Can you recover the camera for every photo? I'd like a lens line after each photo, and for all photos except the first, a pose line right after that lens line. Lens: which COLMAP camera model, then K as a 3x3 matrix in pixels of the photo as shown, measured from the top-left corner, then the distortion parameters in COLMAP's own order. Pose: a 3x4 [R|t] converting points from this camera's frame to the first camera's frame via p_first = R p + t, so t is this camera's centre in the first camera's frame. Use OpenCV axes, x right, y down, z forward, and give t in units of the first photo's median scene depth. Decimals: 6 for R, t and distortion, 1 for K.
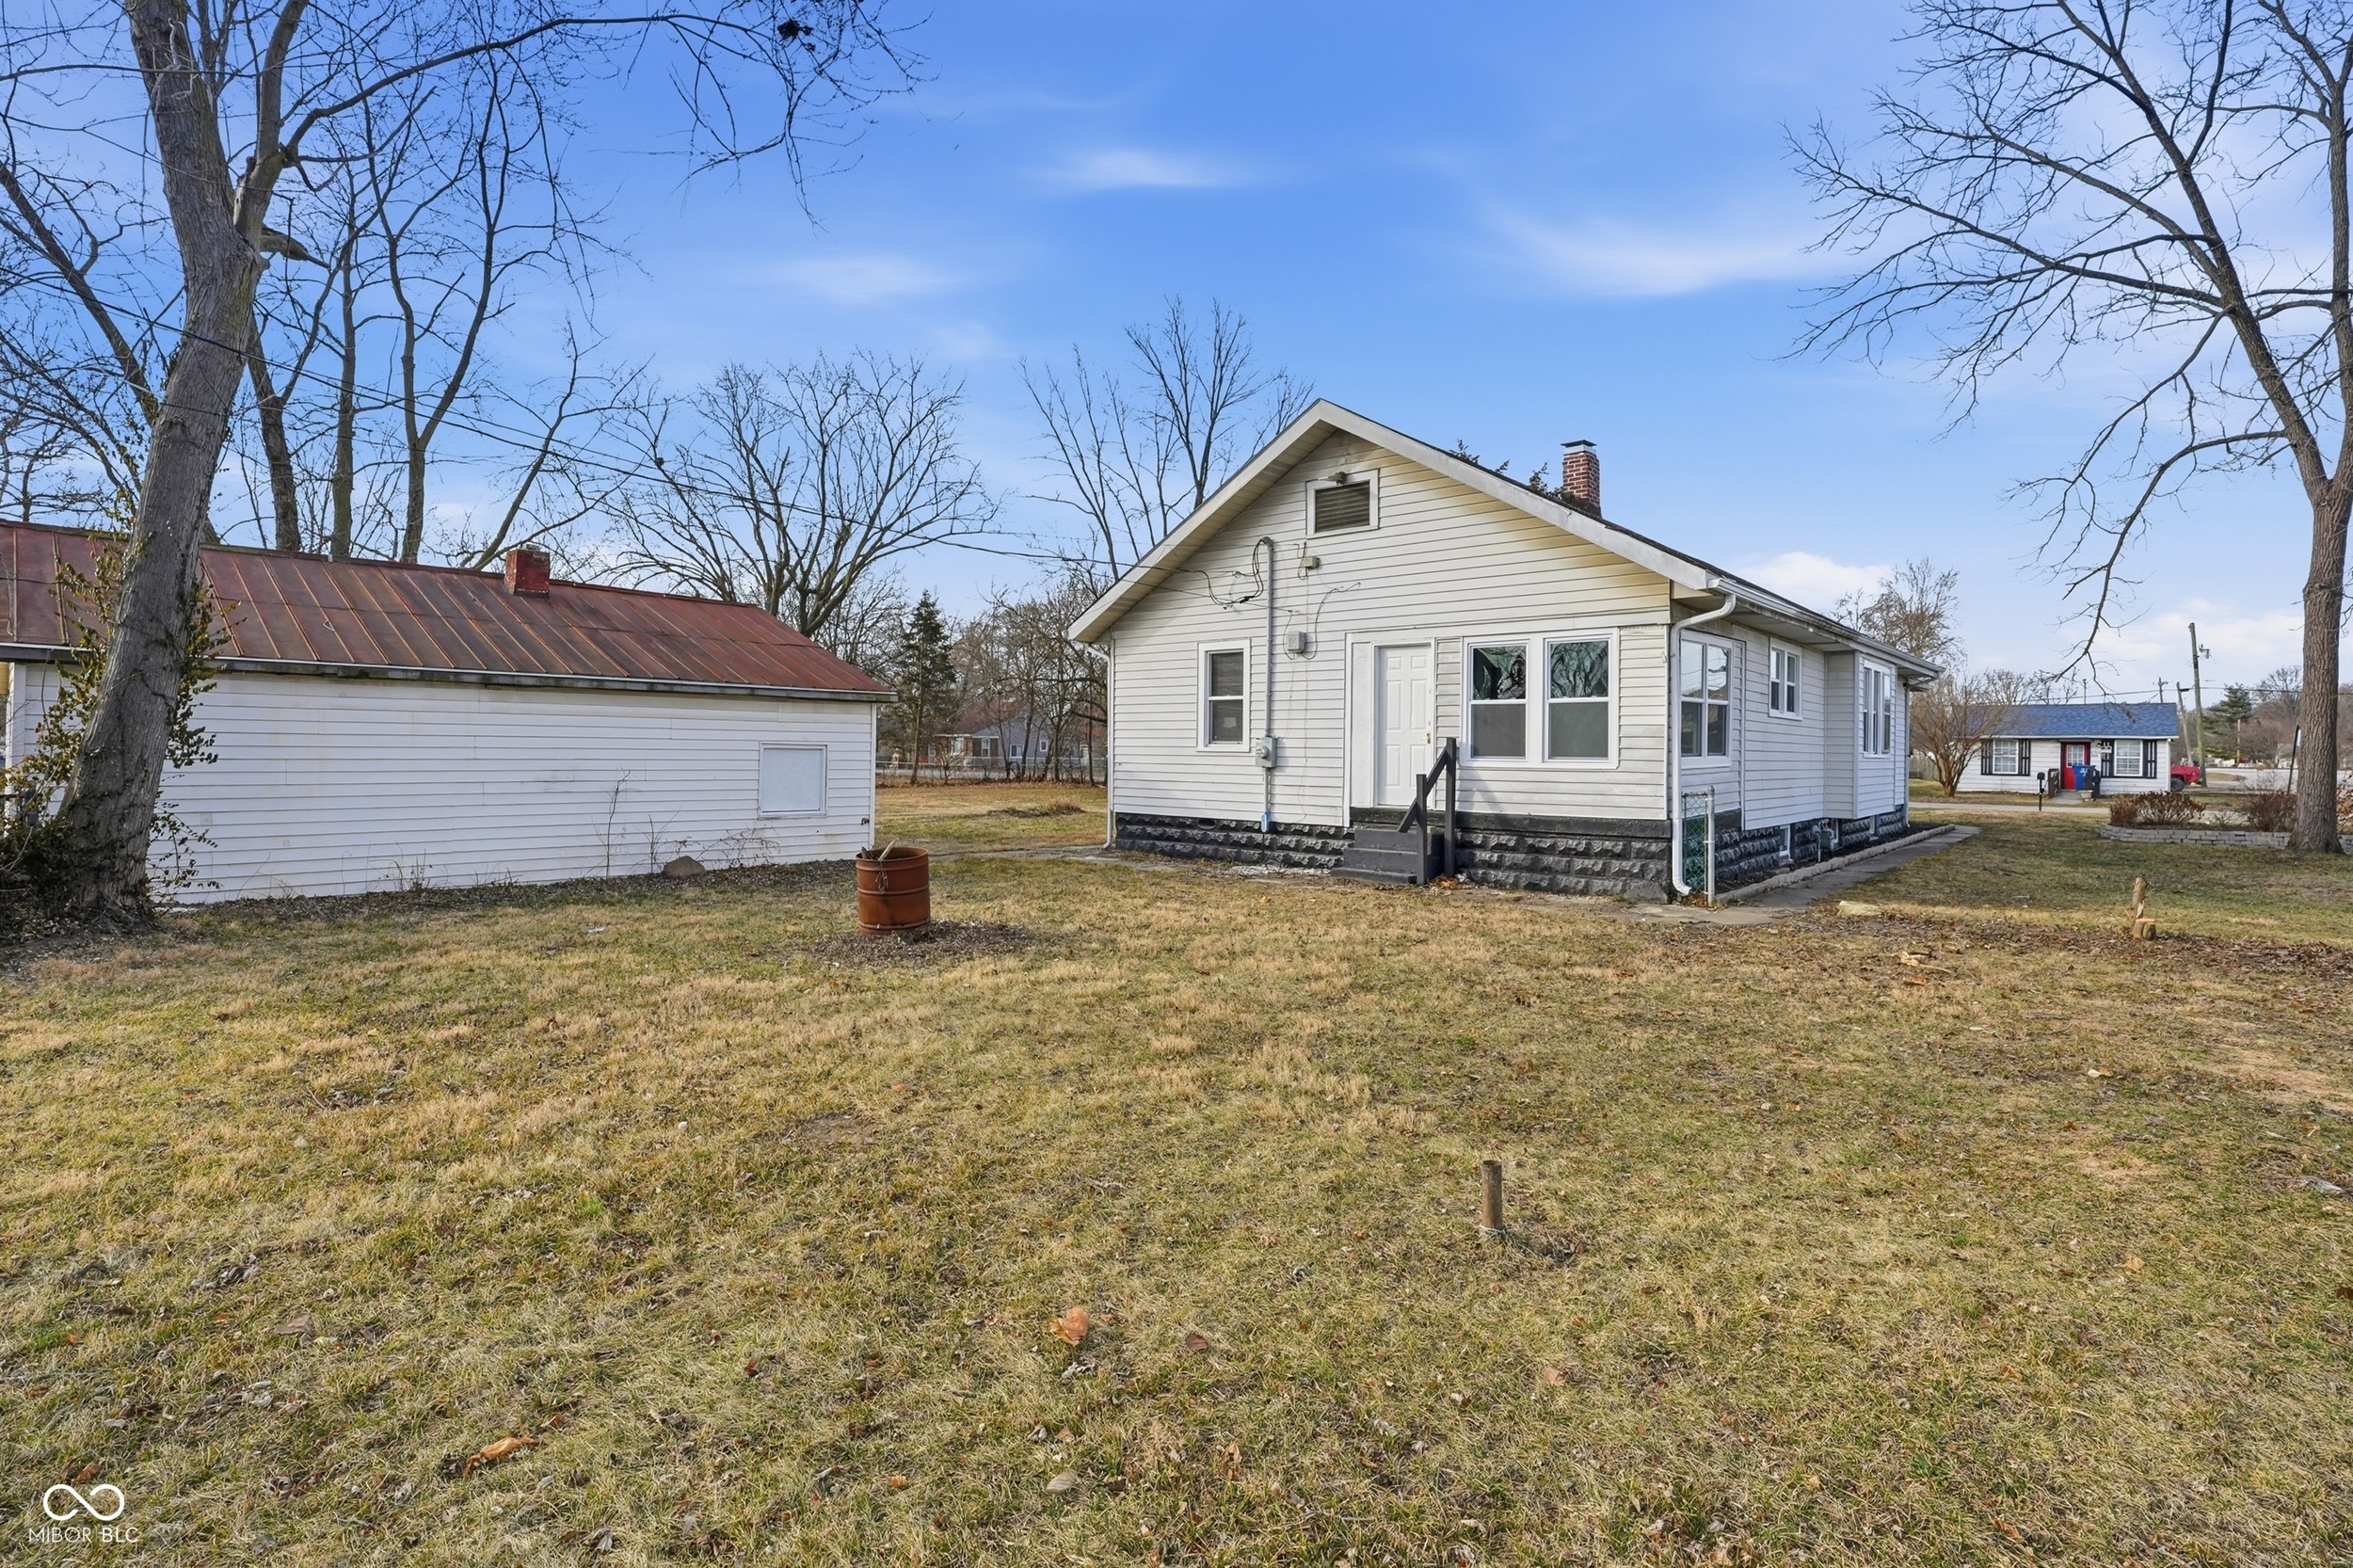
lens RADIAL K [[1102.0, 0, 1153.5], [0, 1102.0, 738.8], [0, 0, 1]] dist [-0.017412, 0.000823]
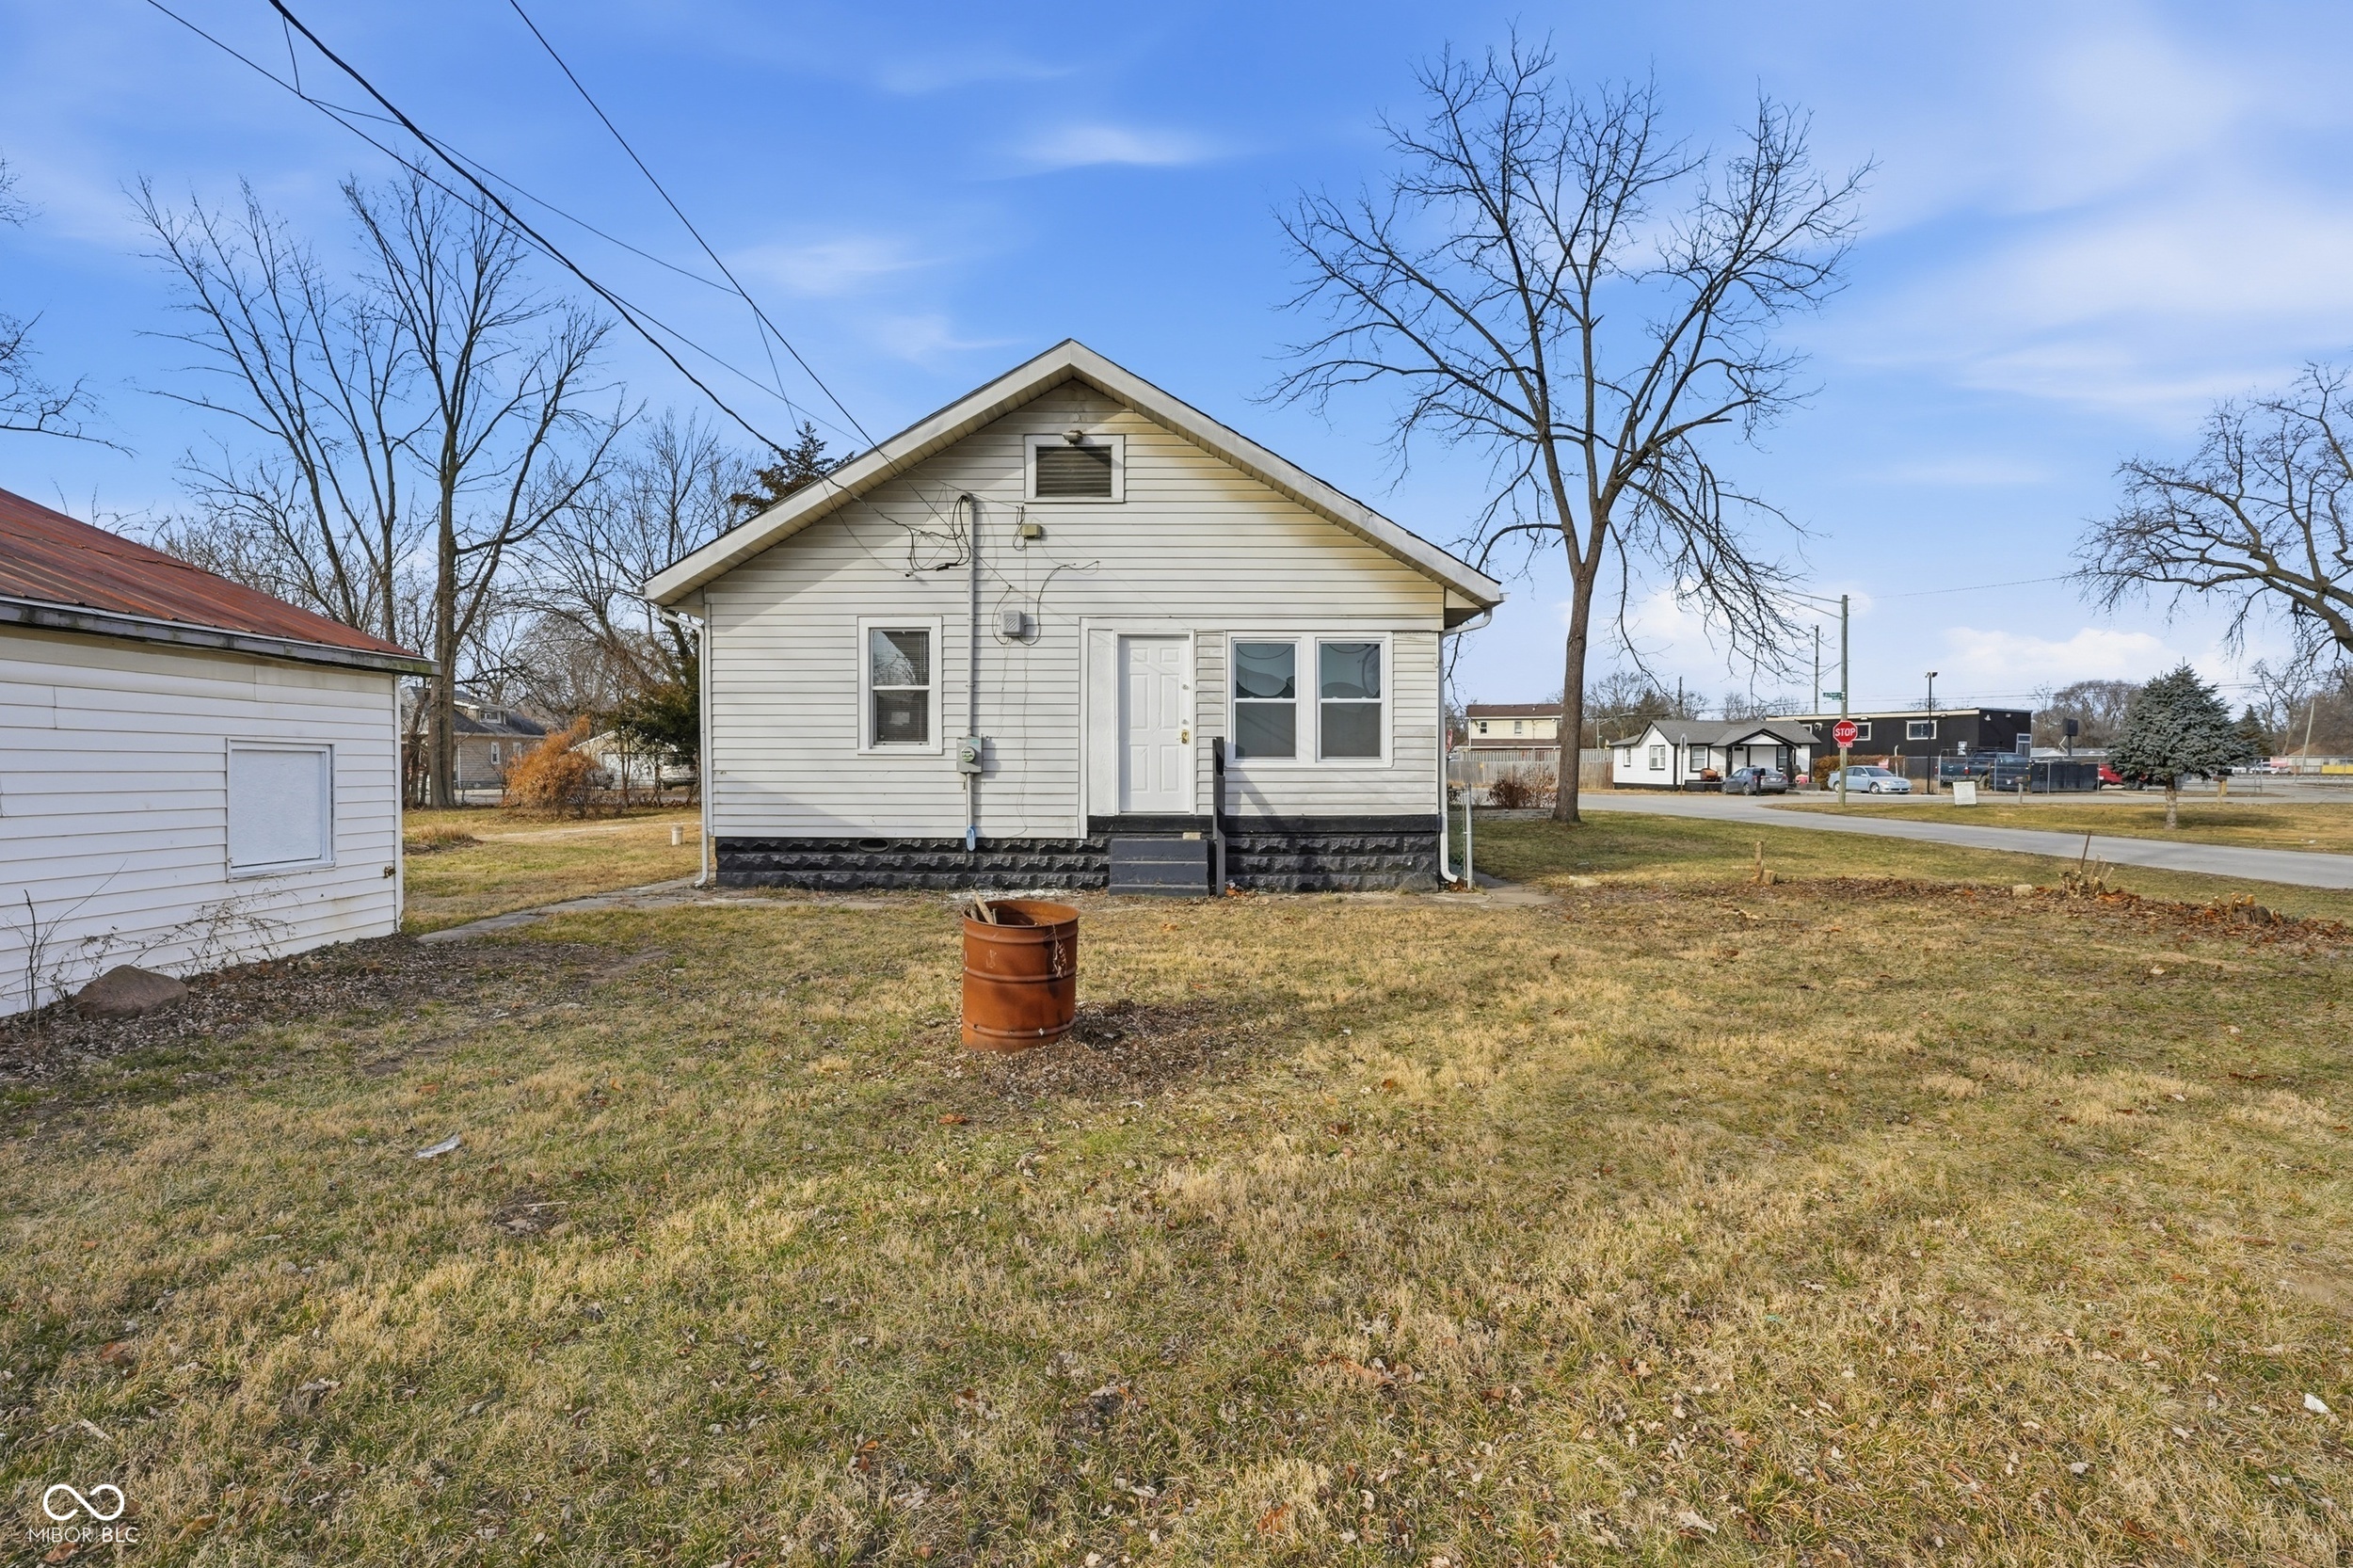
lens RADIAL K [[1102.0, 0, 1171.3], [0, 1102.0, 785.2], [0, 0, 1]] dist [-0.017412, 0.000823]
pose [[0.757566, -0.021845, 0.652393, -0.340683], [-0.000803, 0.999408, 0.034397, 0.006848], [-0.652758, -0.026582, 0.757100, 0.285049]]
